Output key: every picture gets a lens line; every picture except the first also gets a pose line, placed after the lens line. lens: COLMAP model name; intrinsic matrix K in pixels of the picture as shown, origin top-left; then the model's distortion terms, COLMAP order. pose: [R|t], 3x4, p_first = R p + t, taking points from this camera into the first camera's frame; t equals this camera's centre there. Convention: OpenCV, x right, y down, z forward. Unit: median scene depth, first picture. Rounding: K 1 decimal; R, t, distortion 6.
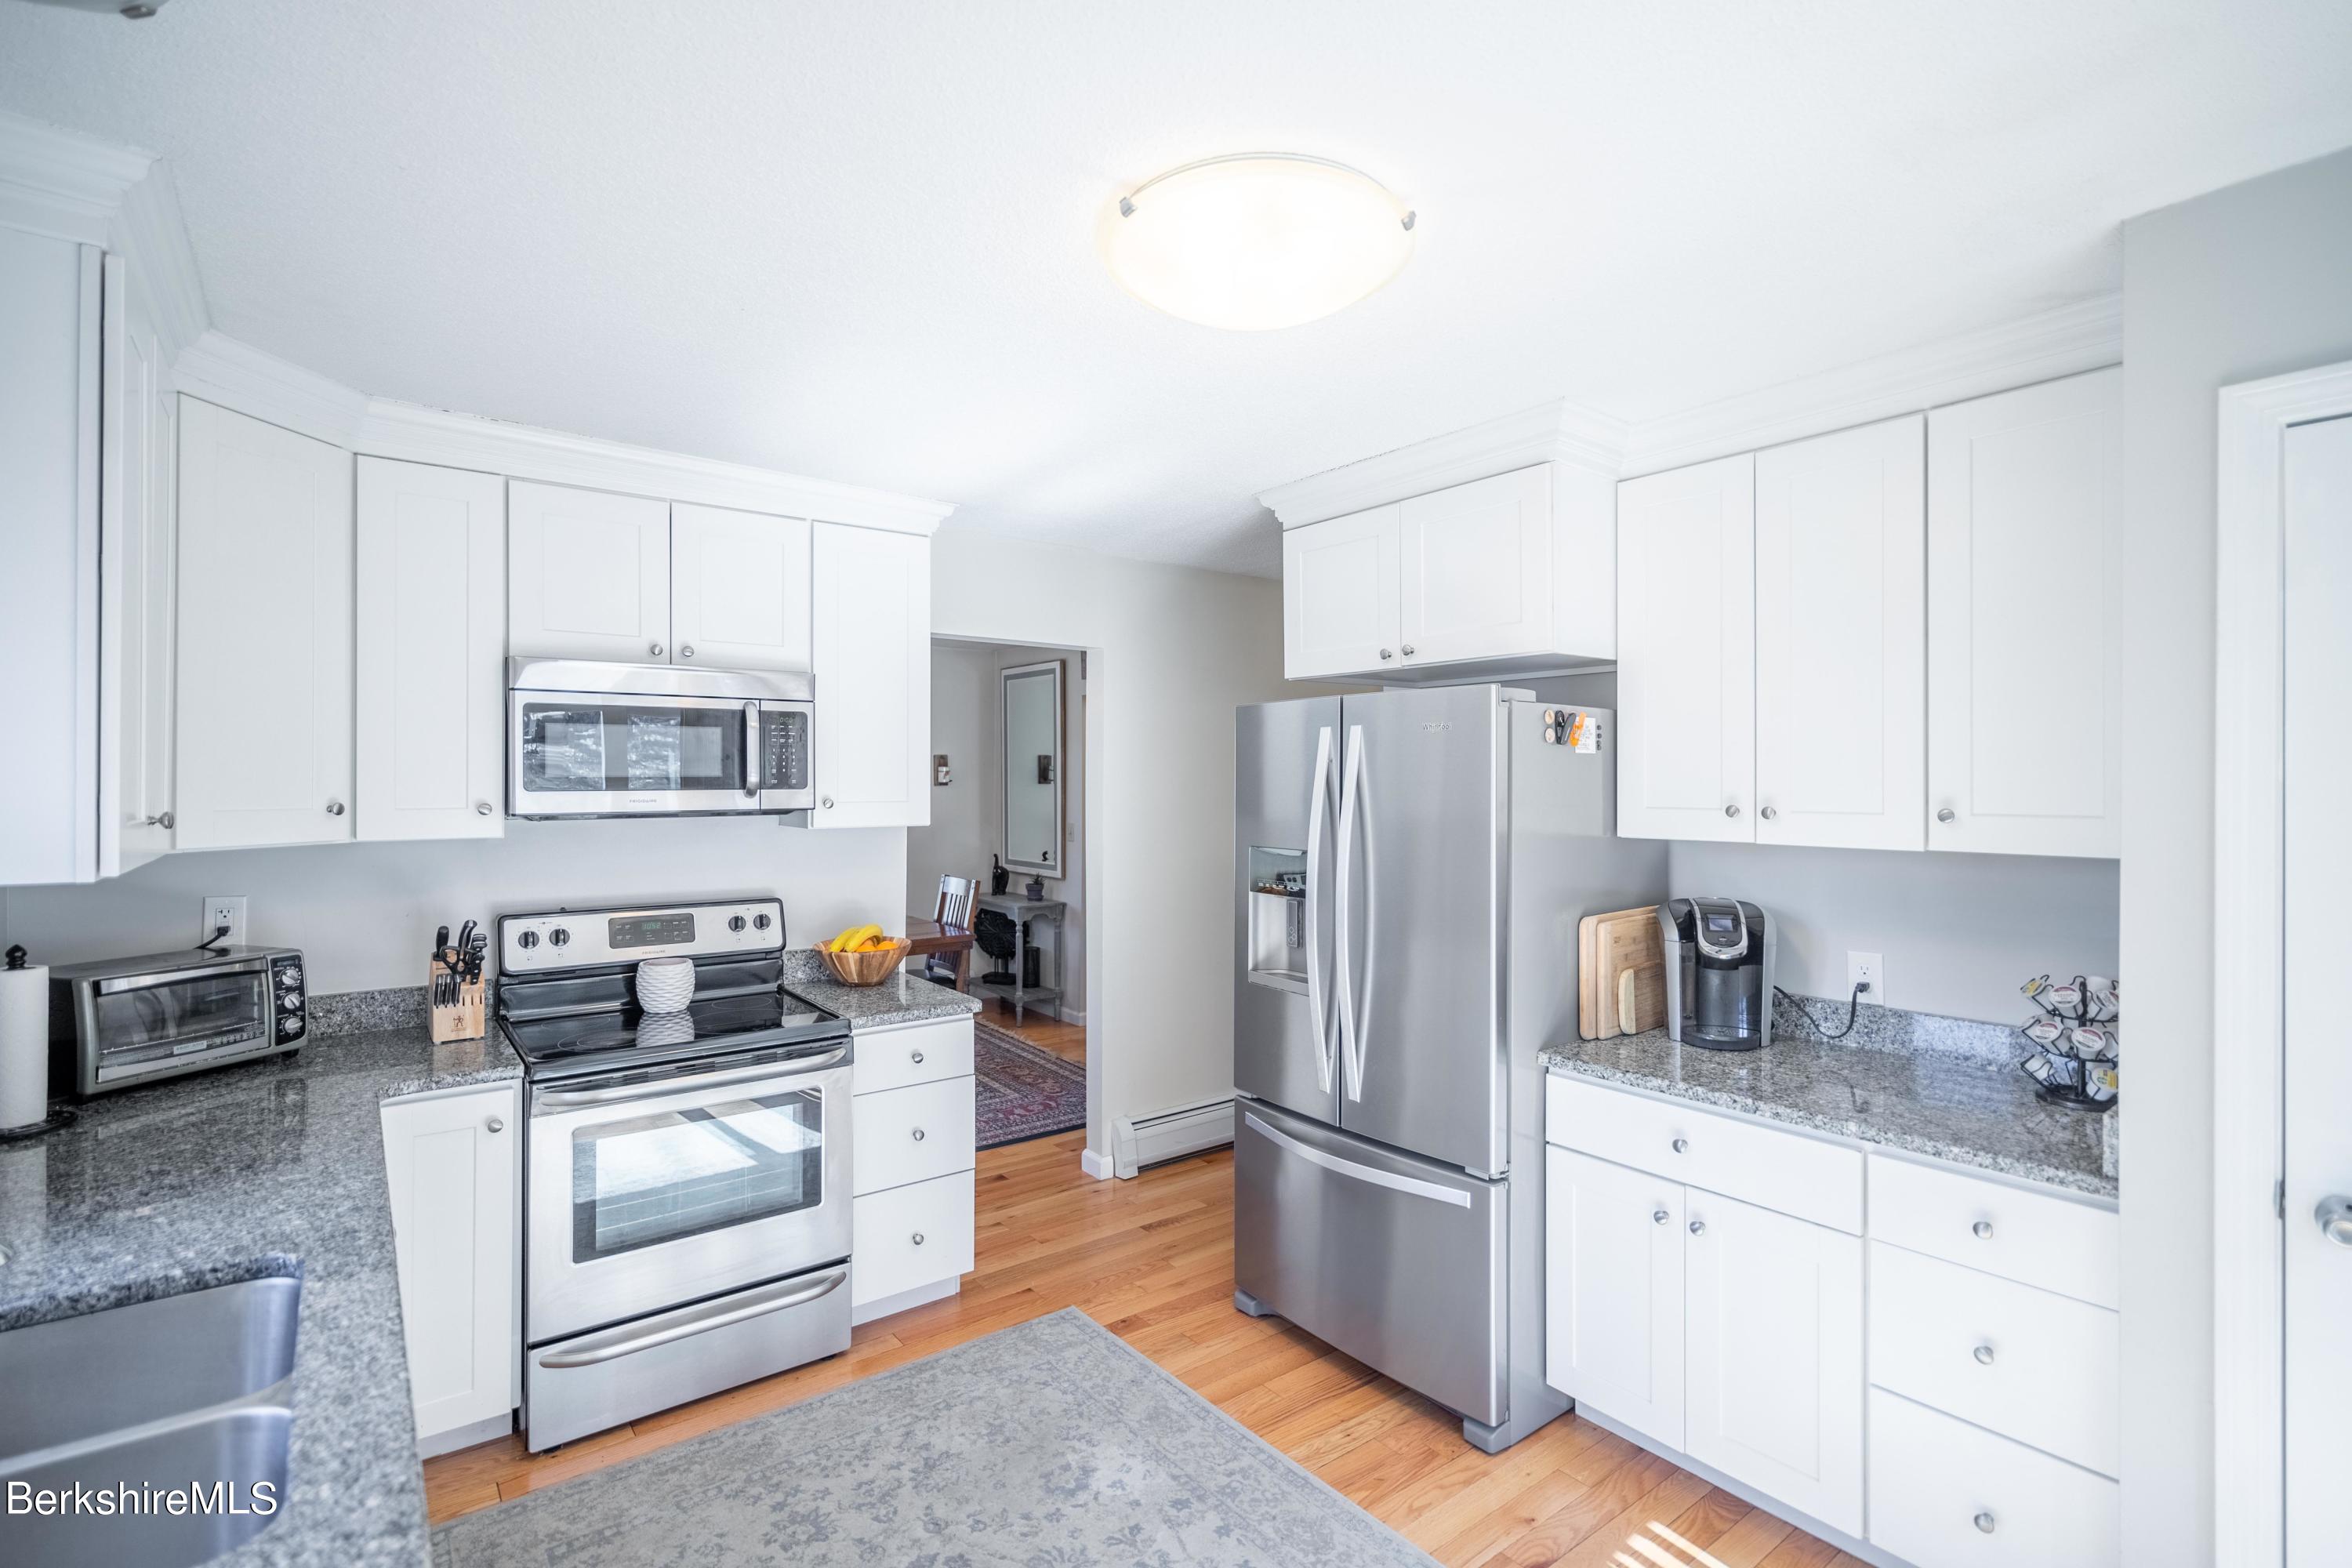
lens RADIAL K [[1075.6, 0, 1183.5], [0, 1075.6, 774.7], [0, 0, 1]] dist [0.004232, -0.000119]
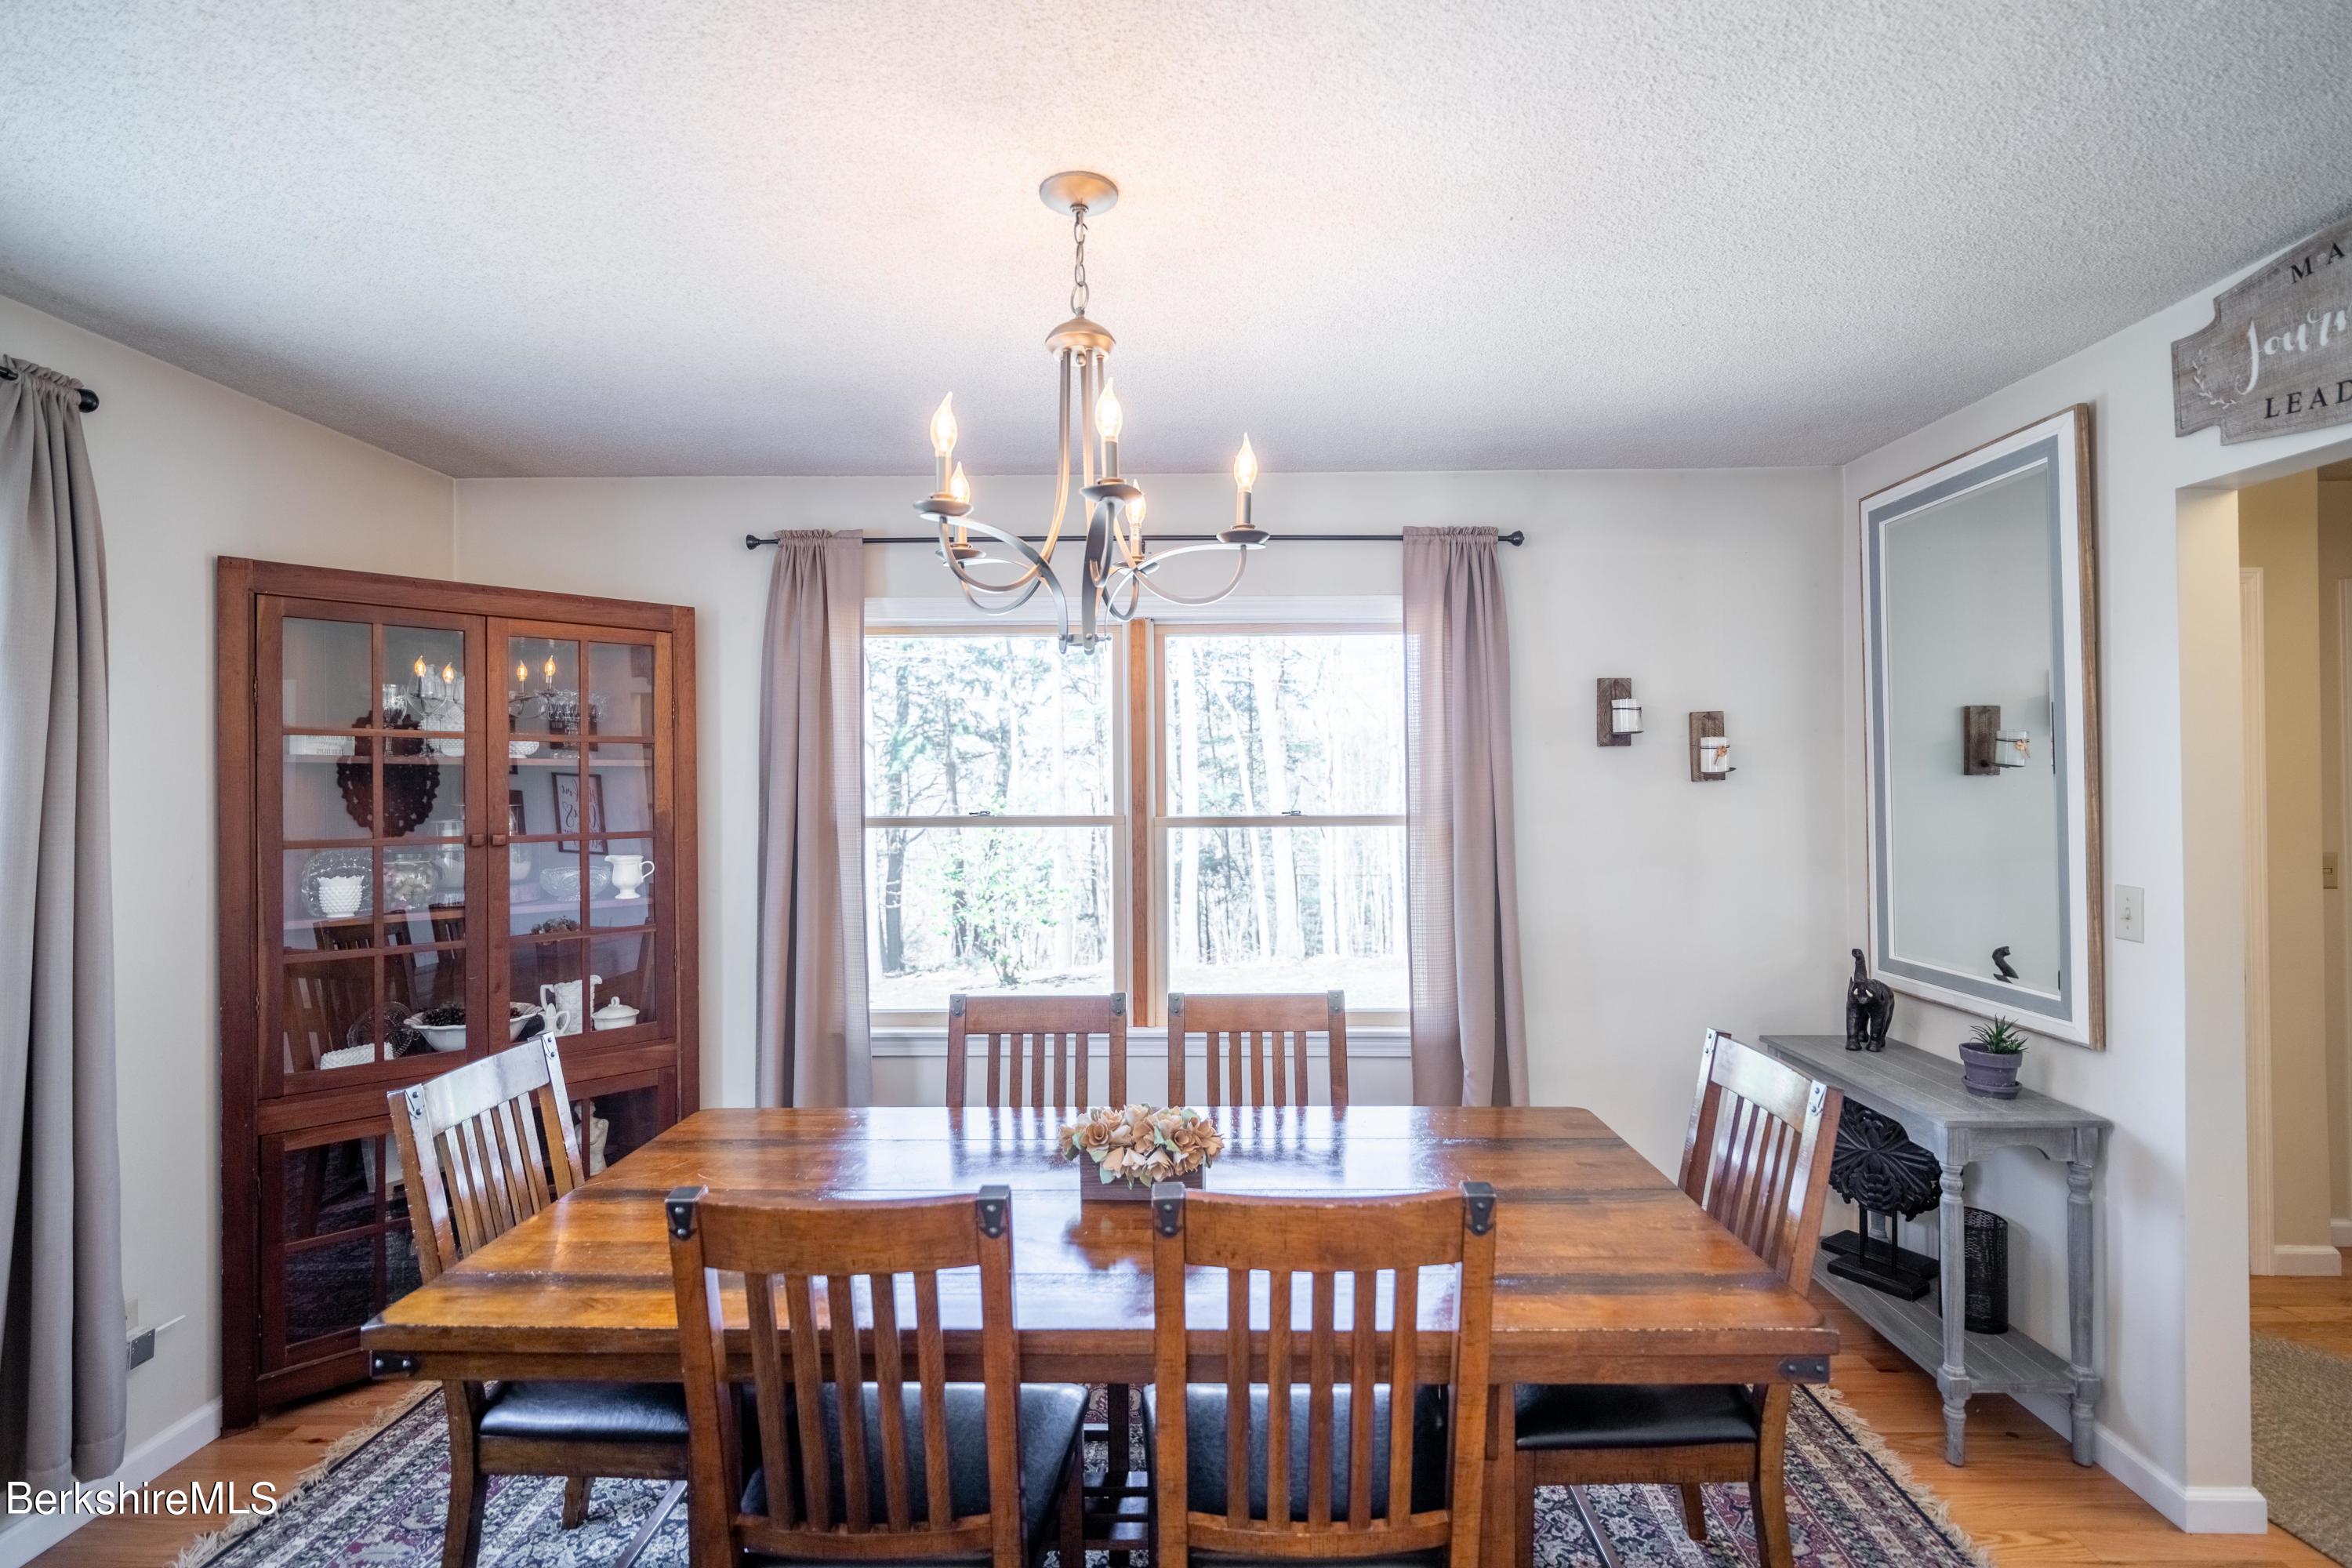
lens RADIAL K [[1075.6, 0, 1193.1], [0, 1075.6, 775.9], [0, 0, 1]] dist [0.004232, -0.000119]
pose [[0.778667, -0.016178, -0.627229, -0.117876], [0.010639, 0.999864, -0.012581, 0.011915], [0.627347, 0.003124, 0.778733, 0.547182]]
